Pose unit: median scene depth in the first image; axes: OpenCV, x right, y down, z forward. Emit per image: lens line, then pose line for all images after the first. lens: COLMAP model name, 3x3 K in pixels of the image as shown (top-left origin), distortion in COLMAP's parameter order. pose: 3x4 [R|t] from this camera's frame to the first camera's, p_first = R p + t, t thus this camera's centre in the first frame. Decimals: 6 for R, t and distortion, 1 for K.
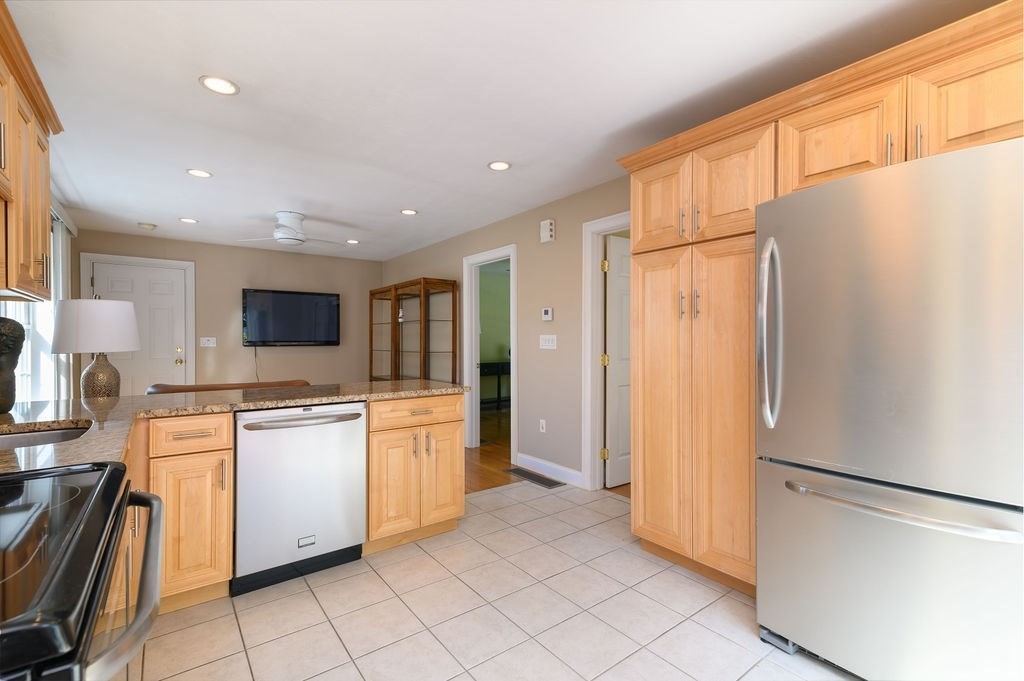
lens RADIAL K [[465.8, 0, 511.7], [0, 465.8, 343.0], [0, 0, 1]] dist [0.003433, 0.000791]
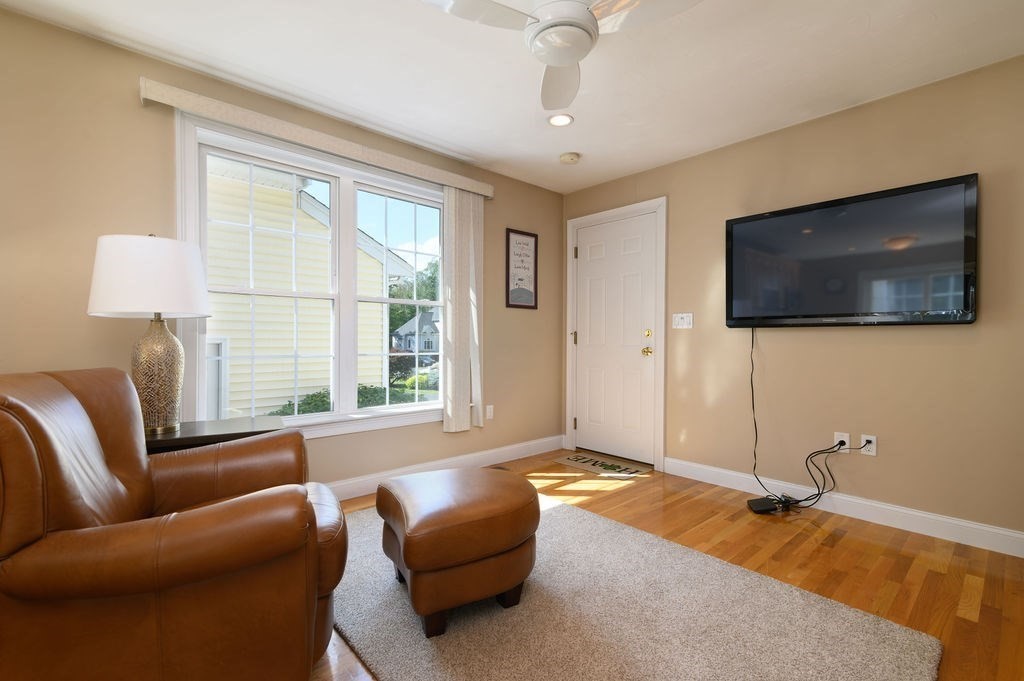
lens RADIAL K [[465.8, 0, 510.1], [0, 465.8, 339.4], [0, 0, 1]] dist [0.003433, 0.000791]
pose [[0.093082, 0.004988, -0.995646, -0.065840], [-0.001179, 0.999987, 0.004899, 0.019312], [0.995658, 0.000718, 0.093086, 0.720001]]
